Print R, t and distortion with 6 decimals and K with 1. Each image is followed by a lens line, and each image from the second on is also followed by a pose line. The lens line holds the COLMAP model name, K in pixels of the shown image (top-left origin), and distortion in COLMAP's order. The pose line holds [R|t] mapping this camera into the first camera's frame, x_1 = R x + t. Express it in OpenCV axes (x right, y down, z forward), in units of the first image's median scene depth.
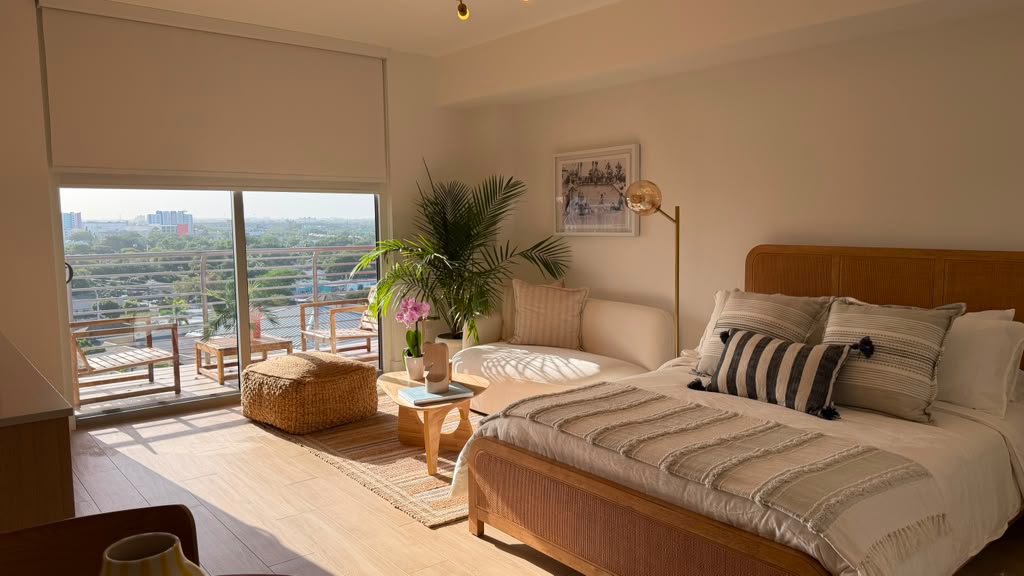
lens RADIAL K [[716.8, 0, 510.1], [0, 716.8, 285.2], [0, 0, 1]] dist [0.049760, -0.059824]
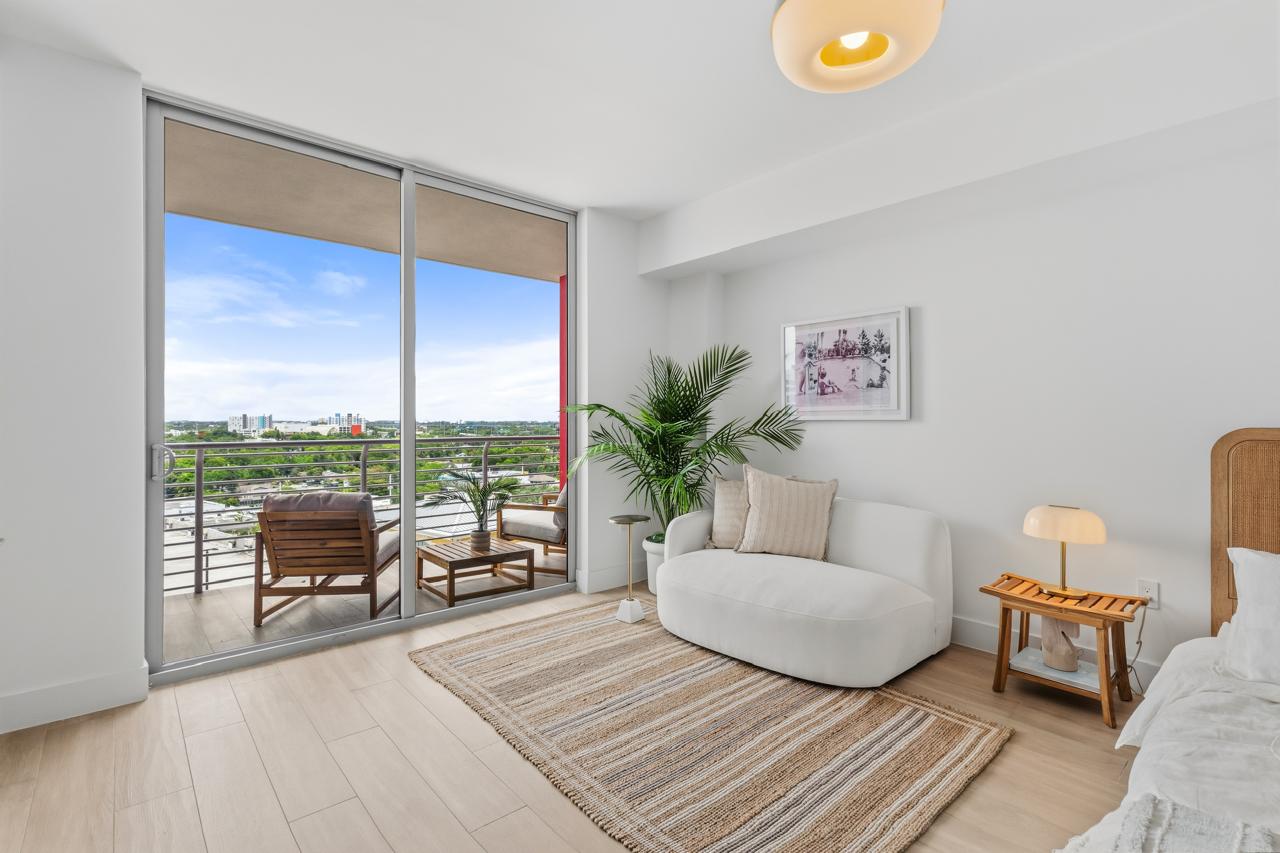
lens RADIAL K [[581.7, 0, 644.9], [0, 581.7, 425.0], [0, 0, 1]] dist [-0.009600, 0.001975]
pose [[0.999253, 0.009624, 0.037433, -0.140709], [-0.006303, 0.996113, -0.087854, -0.002052], [-0.038133, 0.087553, 0.995430, 0.358988]]
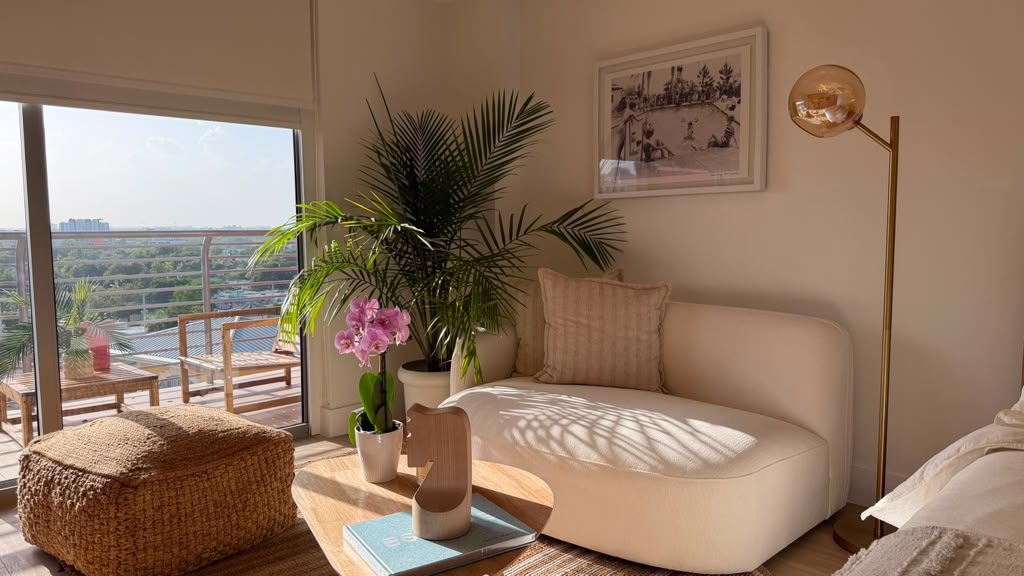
lens RADIAL K [[716.8, 0, 504.0], [0, 716.8, 289.3], [0, 0, 1]] dist [0.049760, -0.059824]
pose [[0.996332, -0.005938, 0.085364, -0.075546], [0.006594, 0.999951, -0.007412, 0.012608], [-0.085316, 0.007947, 0.996322, 0.444436]]
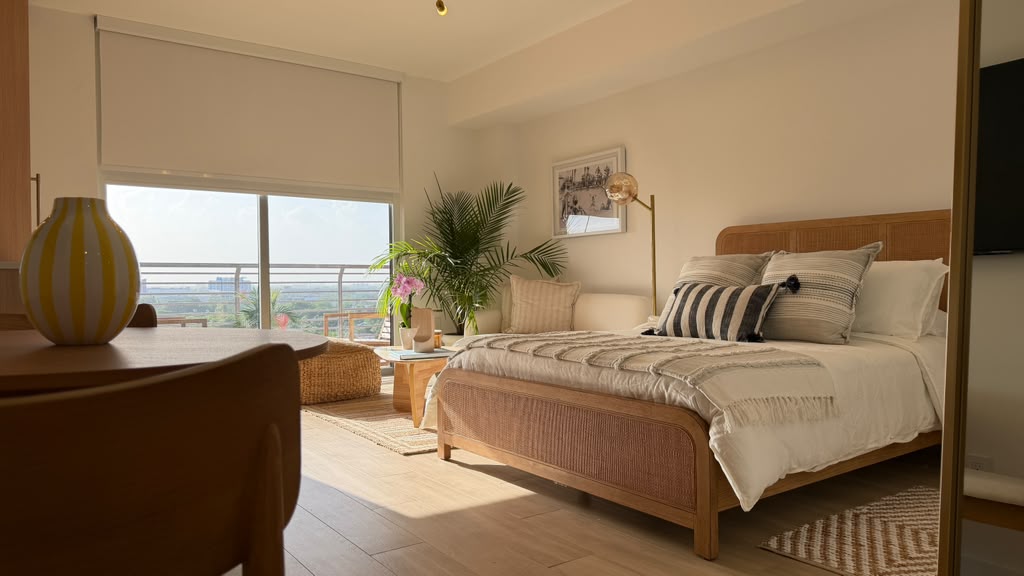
lens RADIAL K [[716.8, 0, 509.7], [0, 716.8, 290.2], [0, 0, 1]] dist [0.049760, -0.059824]
pose [[0.997629, -0.000194, -0.068823, 0.079479], [-0.005756, 0.996258, -0.086234, 0.110425], [0.068583, 0.086426, 0.993895, -0.069320]]
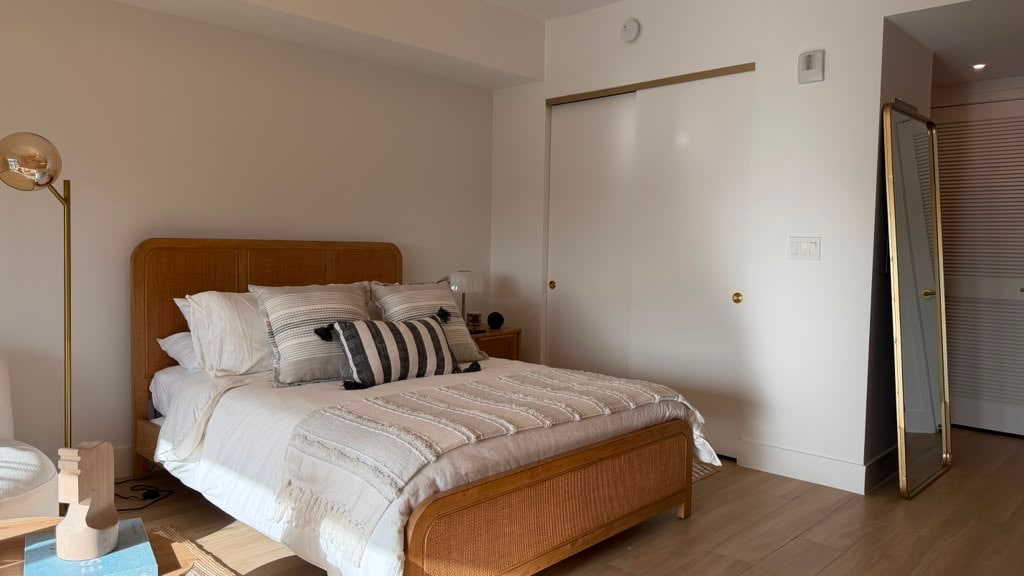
lens RADIAL K [[716.8, 0, 508.7], [0, 716.8, 289.4], [0, 0, 1]] dist [0.049760, -0.059824]
pose [[-0.114278, -0.053142, 0.992026, -0.422183], [0.082823, 0.994582, 0.062820, -0.014235], [-0.989990, 0.089341, -0.109258, 0.583132]]
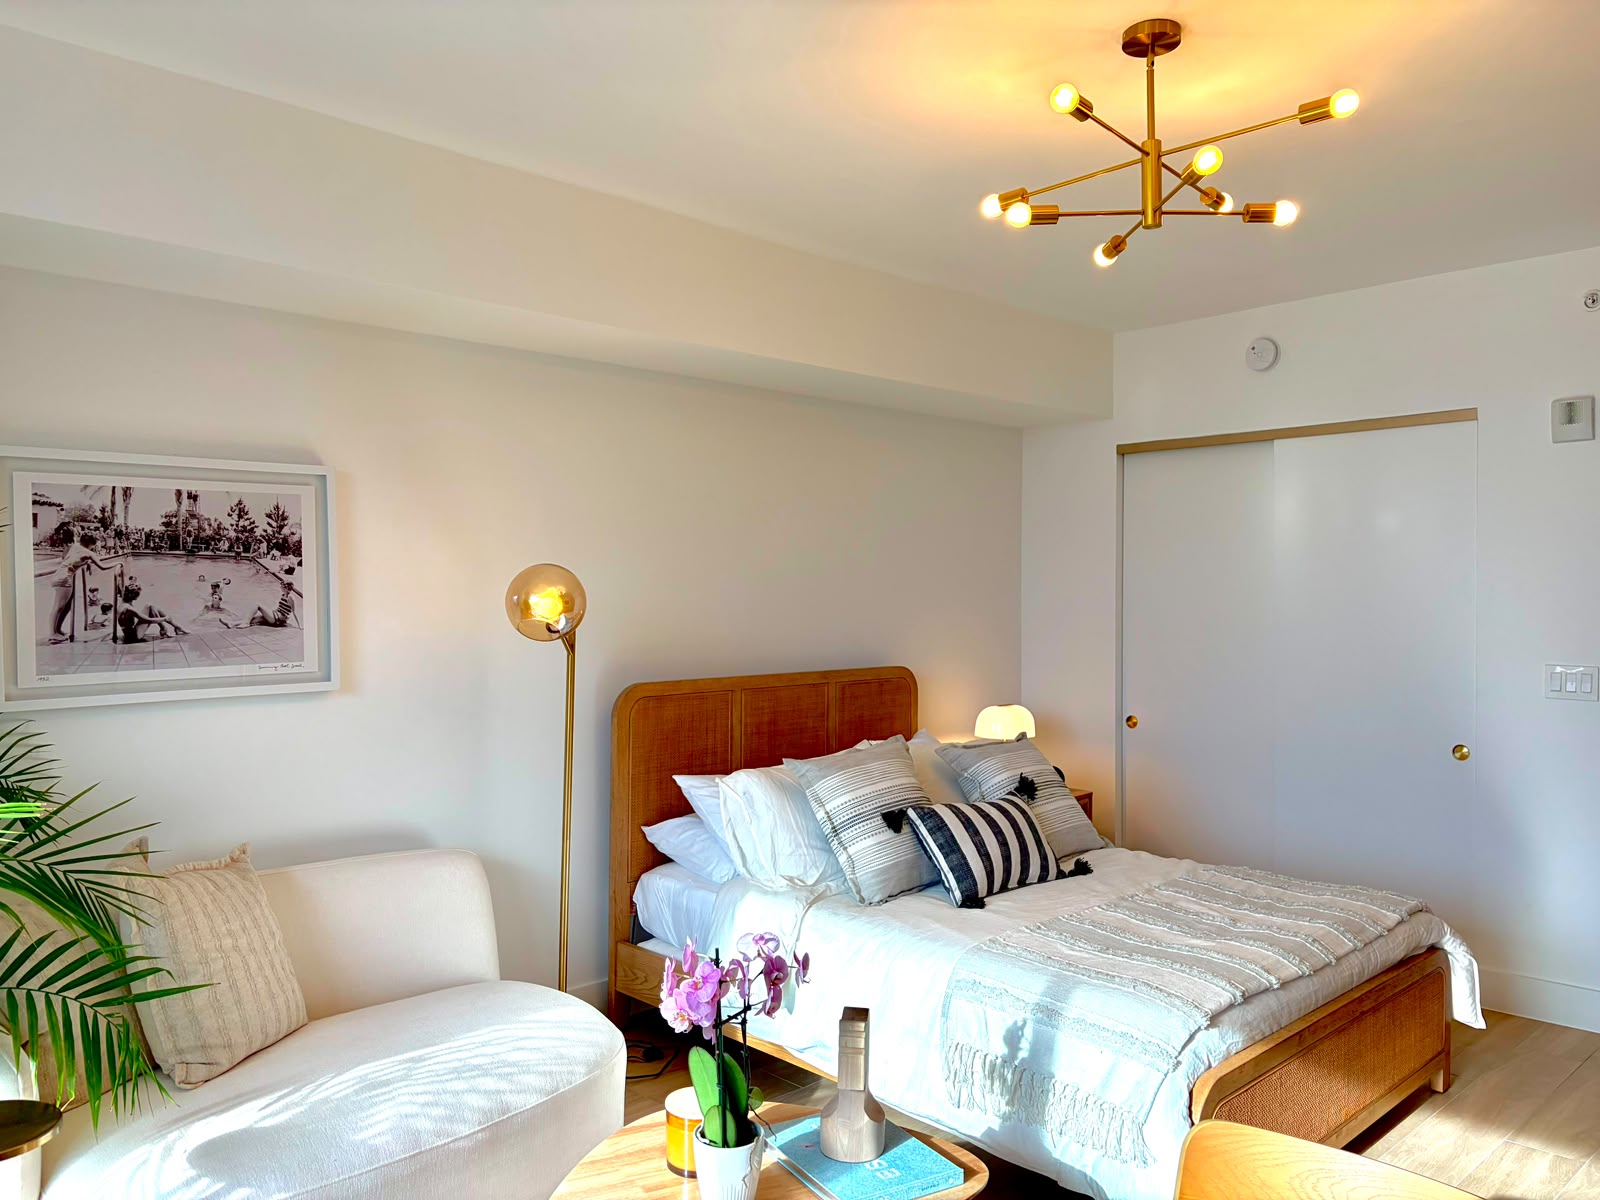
lens RADIAL K [[1195.2, 0, 792.7], [0, 1195.2, 612.4], [0, 0, 1]] dist [0.012598, 0.013957]
pose [[-0.063602, -0.004659, 0.997964, -0.513464], [0.100128, 0.994913, 0.011027, -0.092046], [-0.992940, 0.100626, -0.062812, 0.771278]]
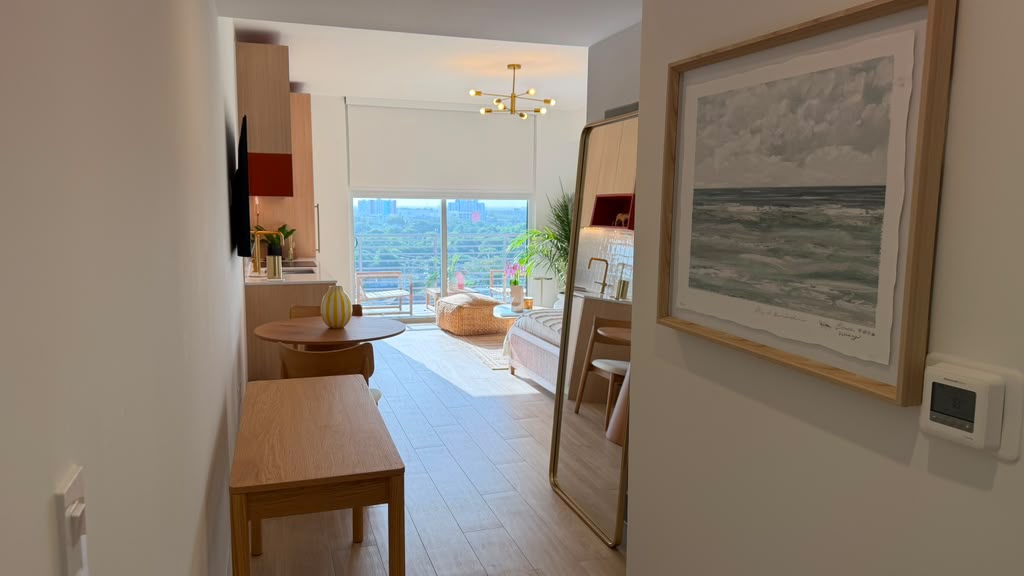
lens RADIAL K [[716.8, 0, 513.1], [0, 716.8, 297.6], [0, 0, 1]] dist [0.049760, -0.059824]
pose [[0.930708, 0.058759, -0.361012, 0.414831], [-0.047441, 0.998067, 0.040141, 0.028715], [0.362673, -0.020233, 0.931697, -0.546185]]
